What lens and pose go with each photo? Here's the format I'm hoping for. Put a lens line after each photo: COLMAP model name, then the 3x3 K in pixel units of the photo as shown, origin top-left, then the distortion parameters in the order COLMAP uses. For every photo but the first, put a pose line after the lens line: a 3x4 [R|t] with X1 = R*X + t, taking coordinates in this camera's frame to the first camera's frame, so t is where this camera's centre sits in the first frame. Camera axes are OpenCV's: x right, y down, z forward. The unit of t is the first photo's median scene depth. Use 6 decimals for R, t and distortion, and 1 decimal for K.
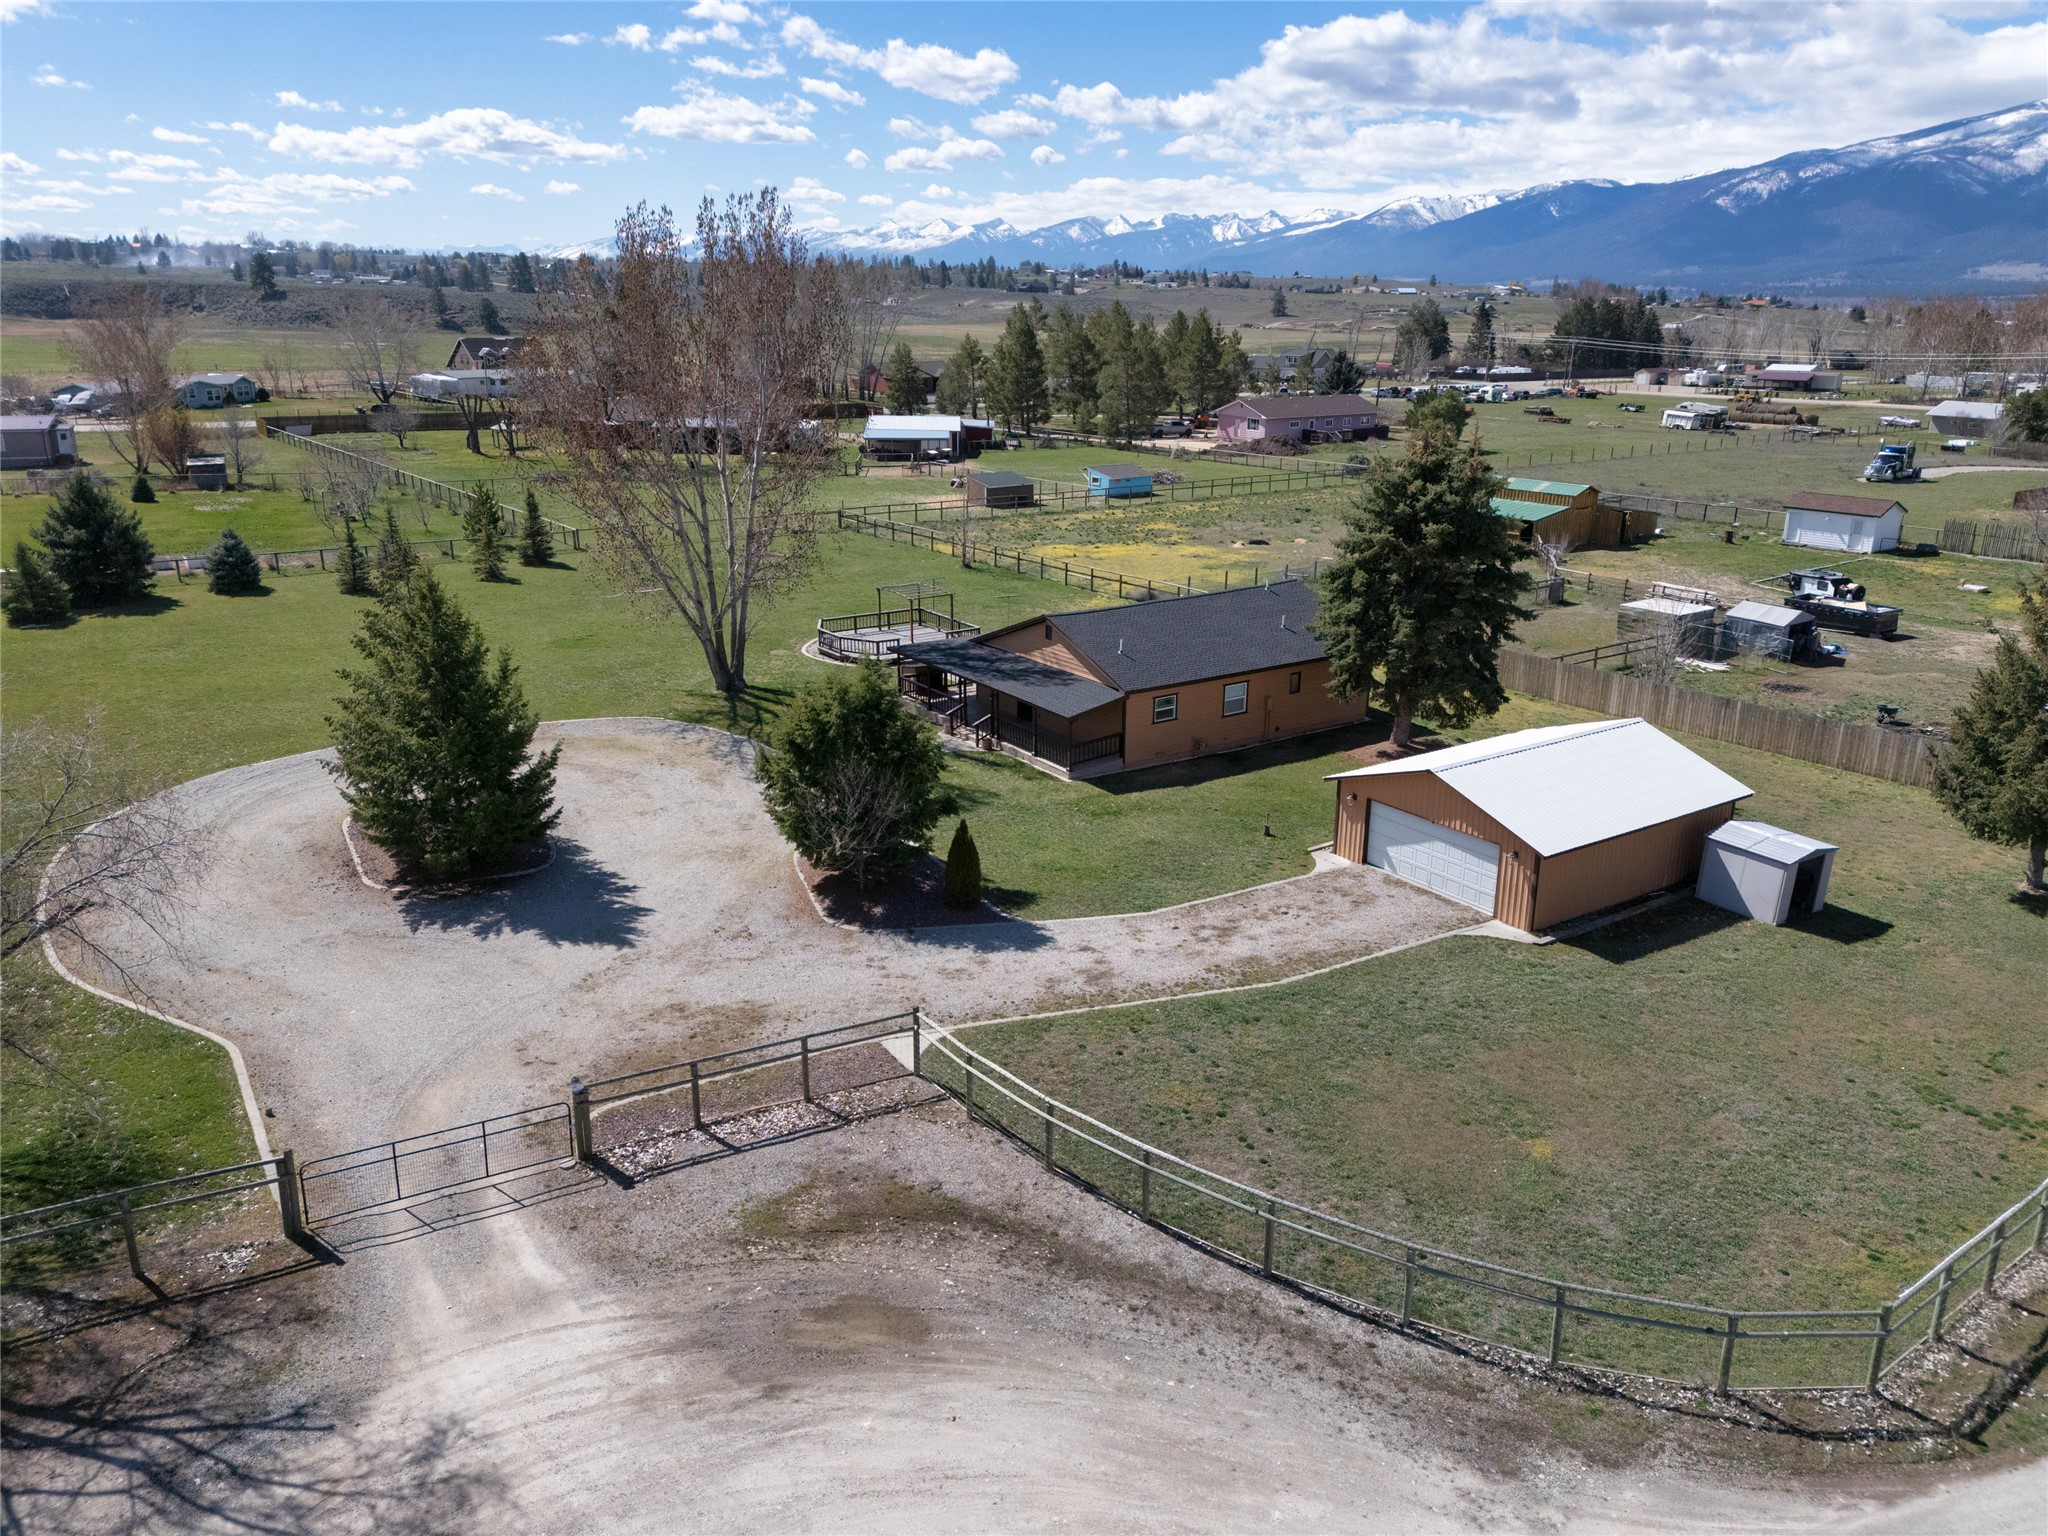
lens RADIAL K [[1491.4, 0, 1026.5], [0, 1491.4, 774.1], [0, 0, 1]] dist [0.091719, -0.093110]
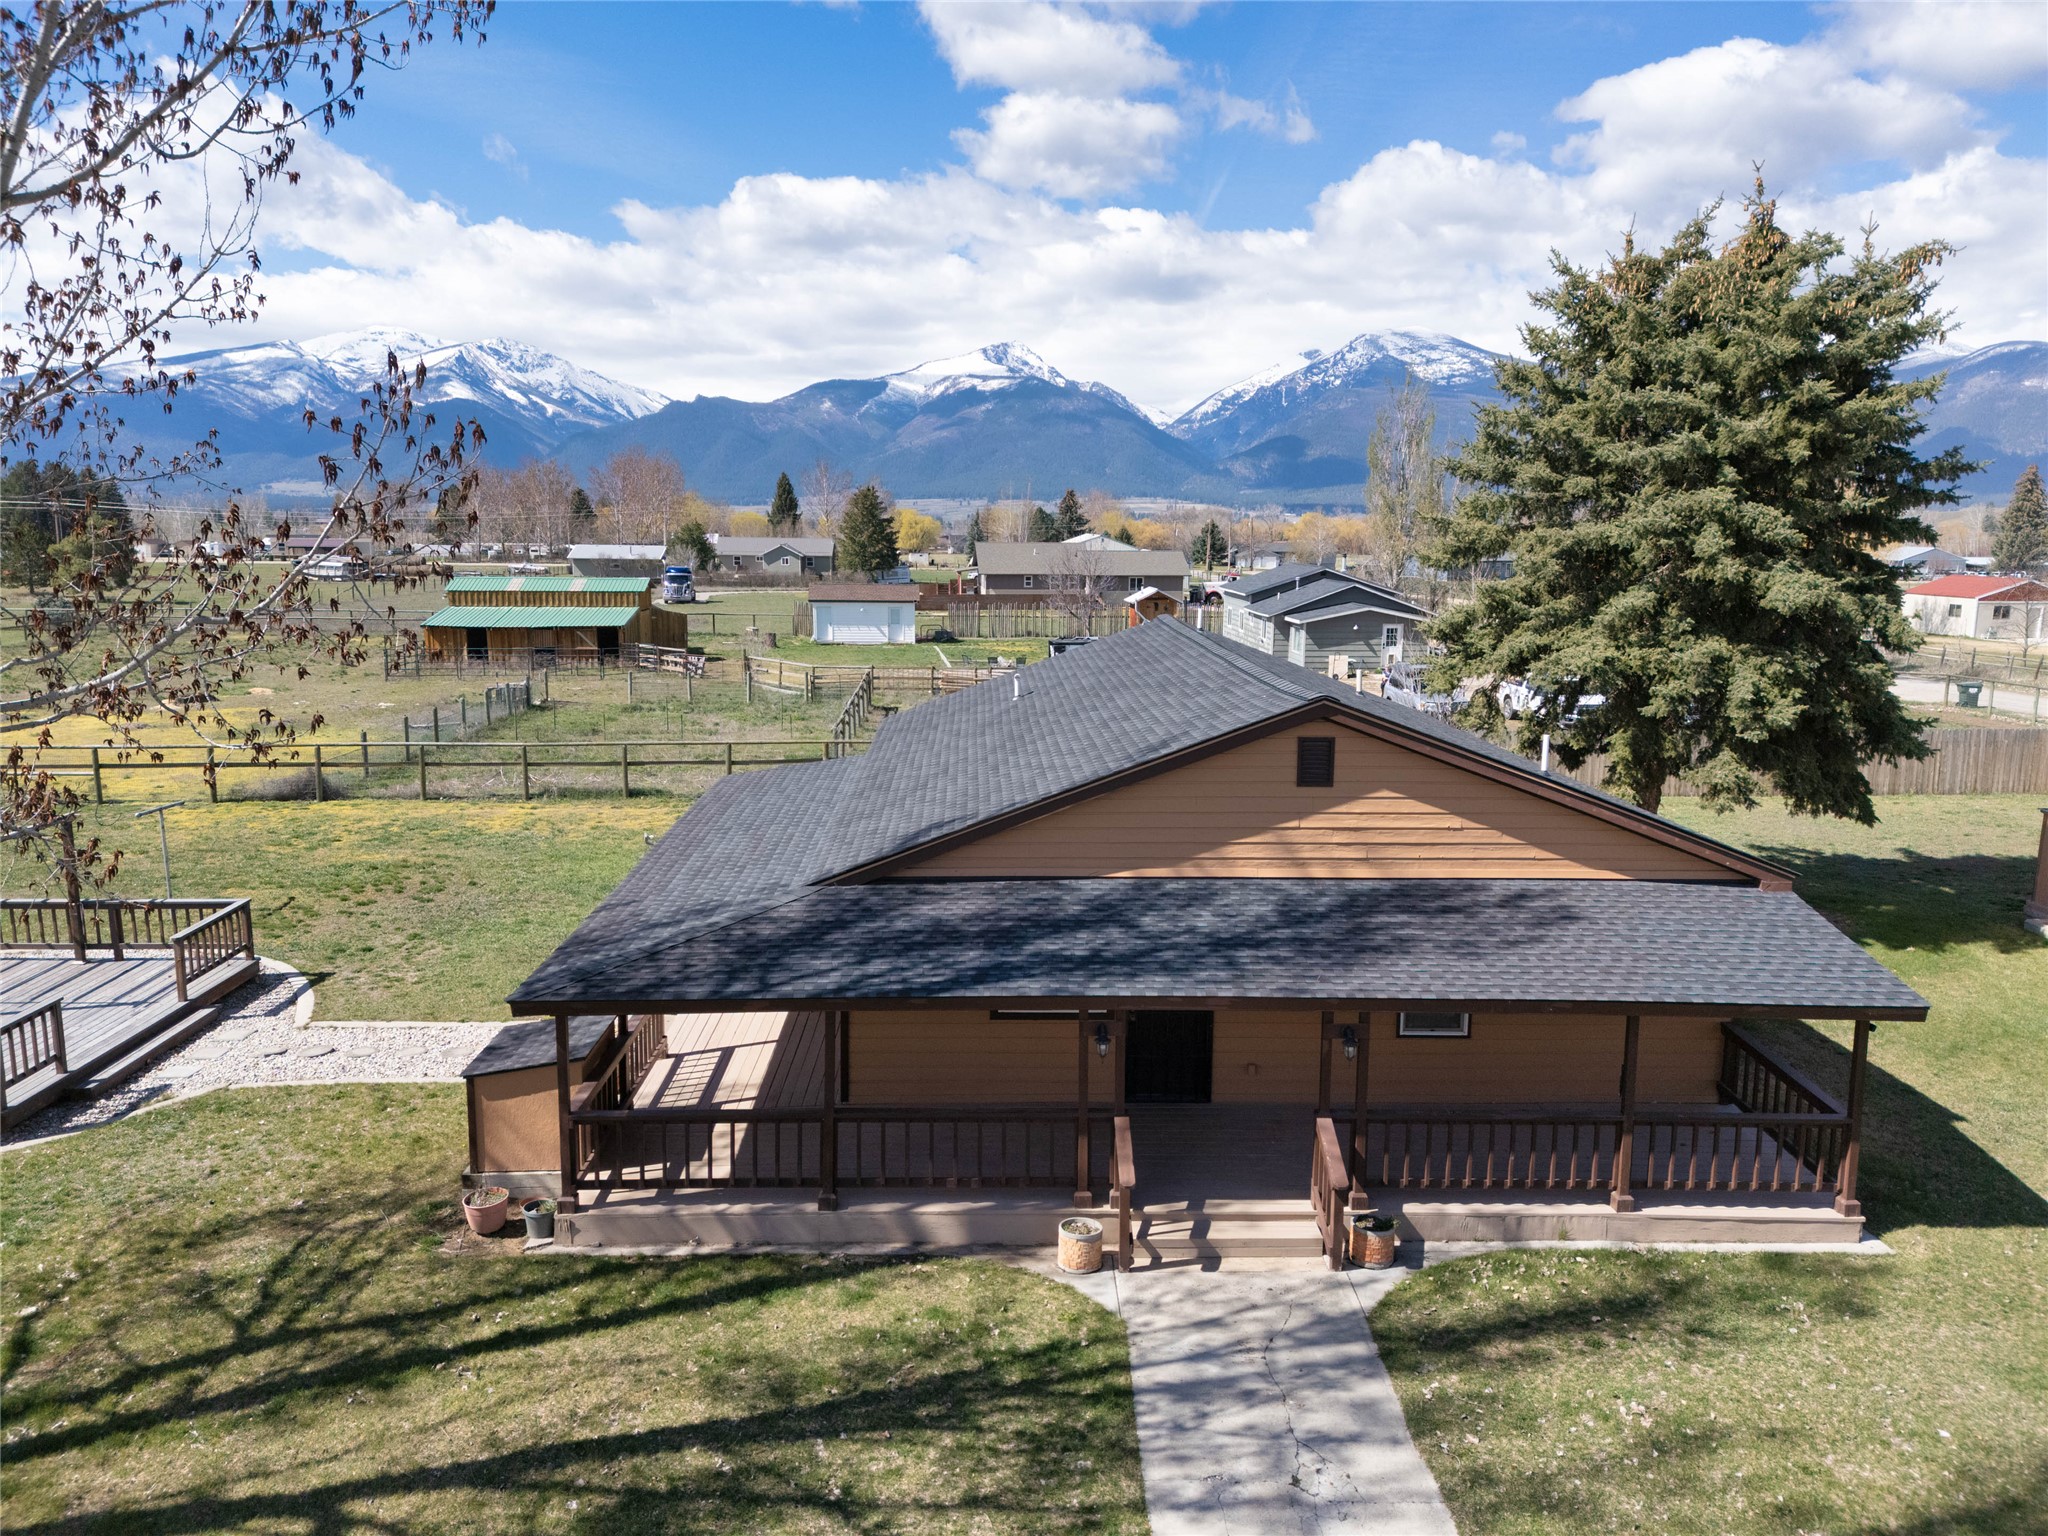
lens RADIAL K [[1495.3, 0, 1024.0], [0, 1495.3, 768.0], [0, 0, 1]] dist [0.089624, -0.107107]
pose [[0.546800, -0.141364, 0.825243, -0.260145], [0.252210, 0.967672, -0.001350, -0.113535], [-0.798373, 0.208873, 0.564777, 0.930171]]
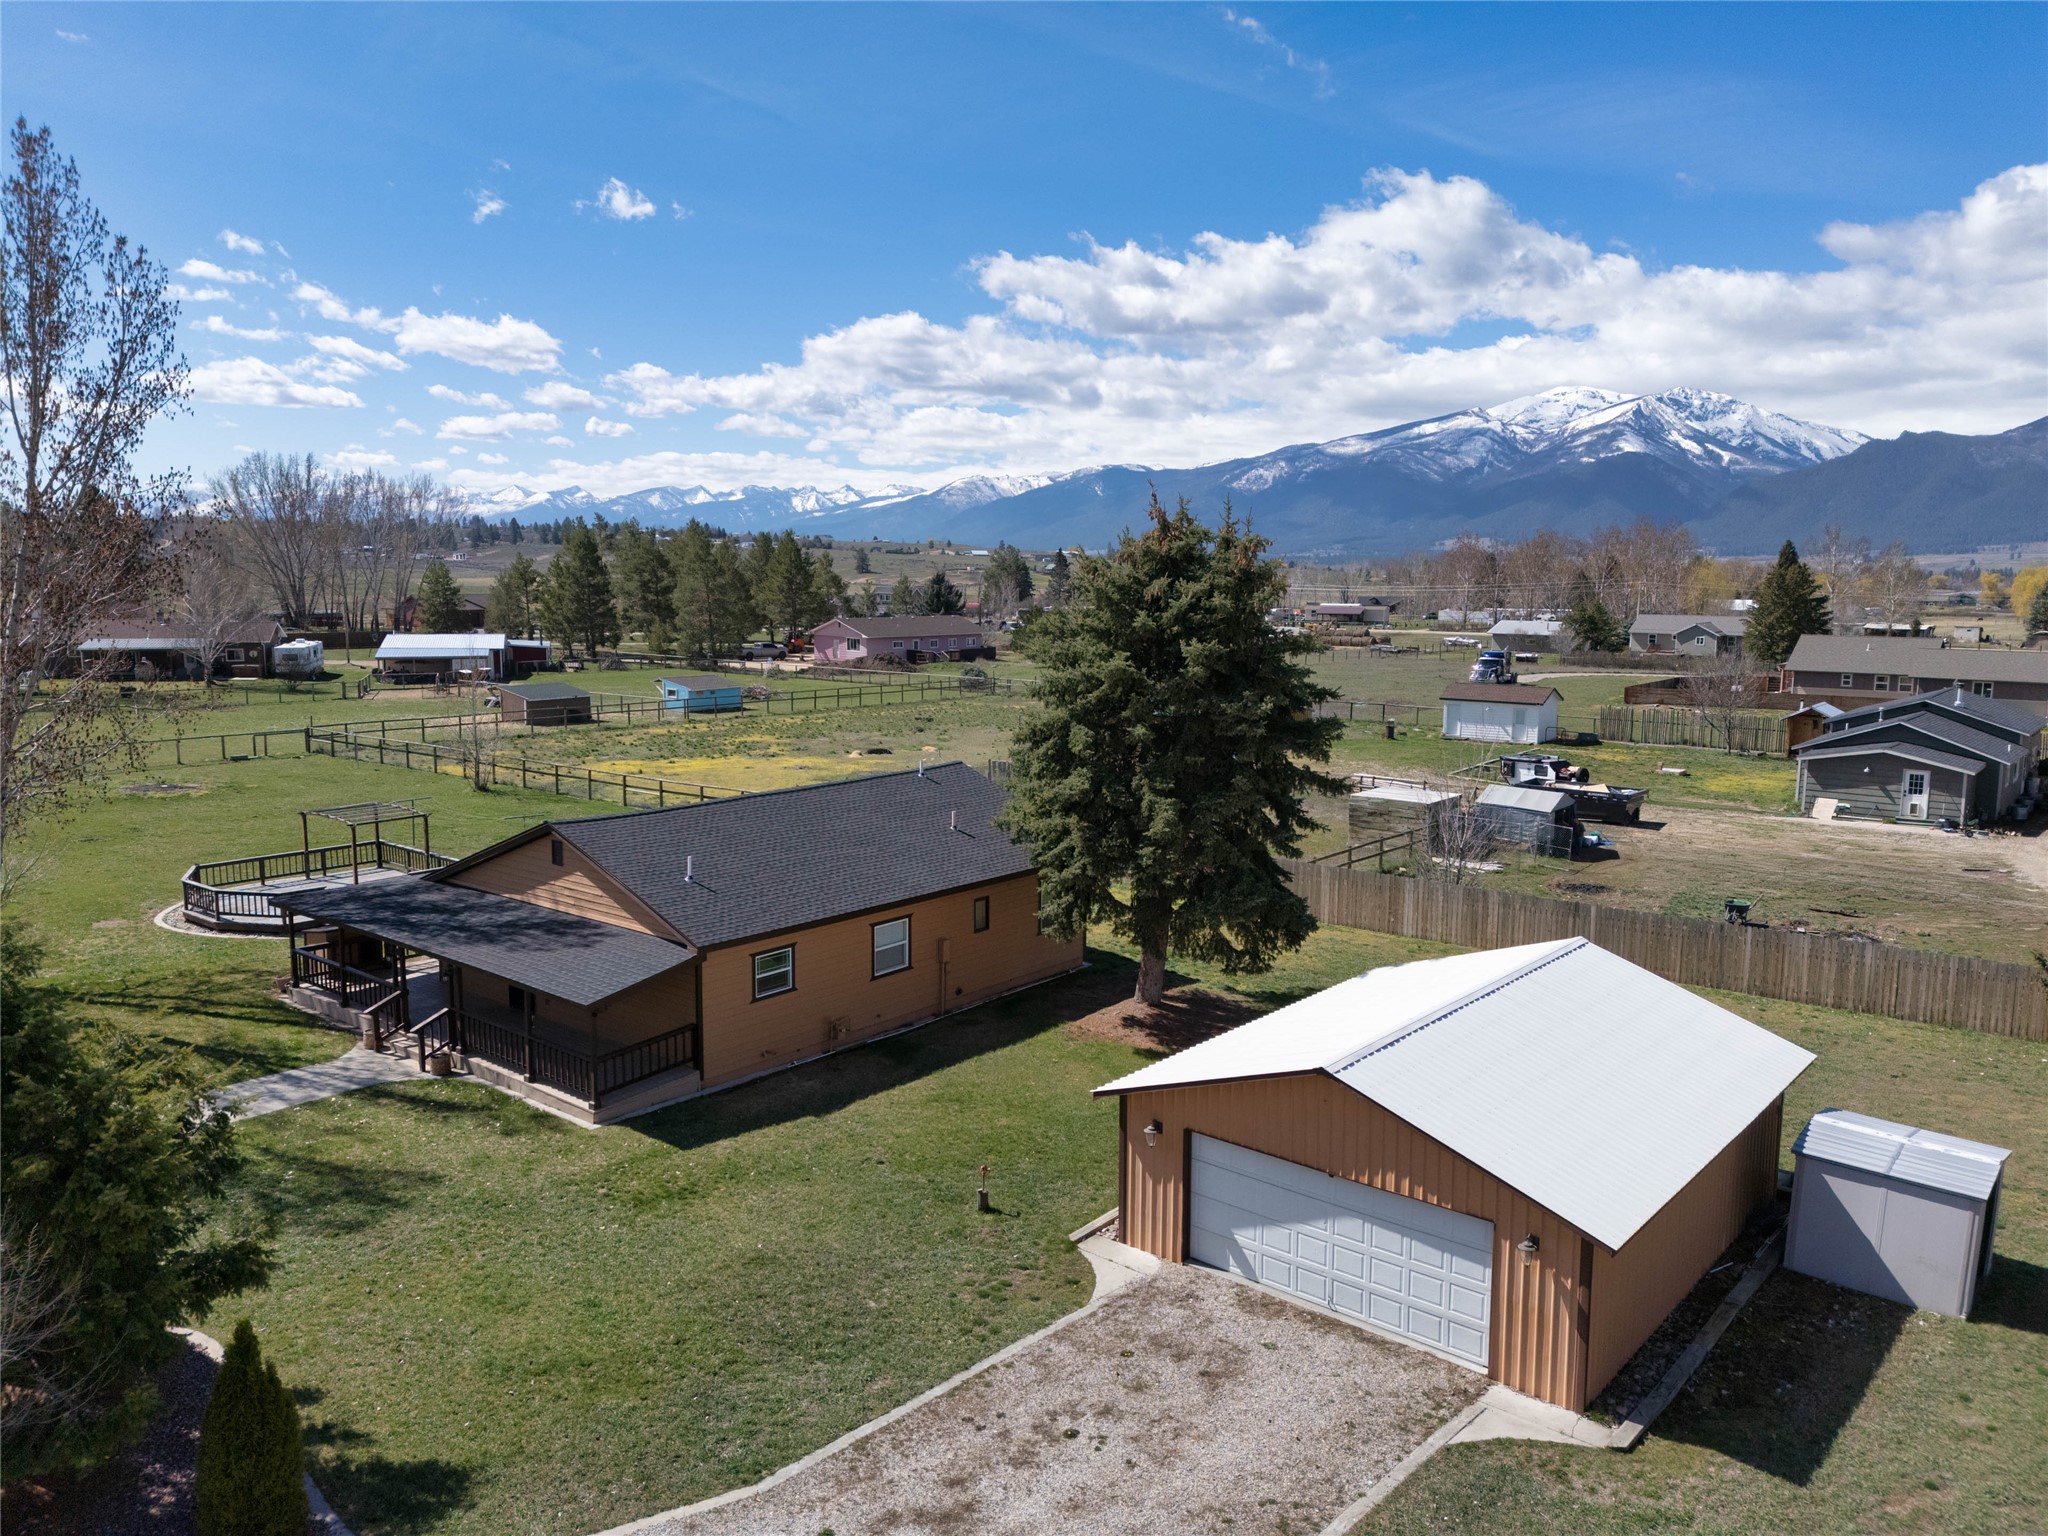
lens RADIAL K [[1491.4, 0, 1026.5], [0, 1491.4, 774.1], [0, 0, 1]] dist [0.091719, -0.093110]
pose [[0.964219, -0.037912, 0.262383, 0.039747], [0.080903, 0.984590, -0.155041, -0.022824], [-0.252462, 0.170721, 0.952427, 0.424218]]
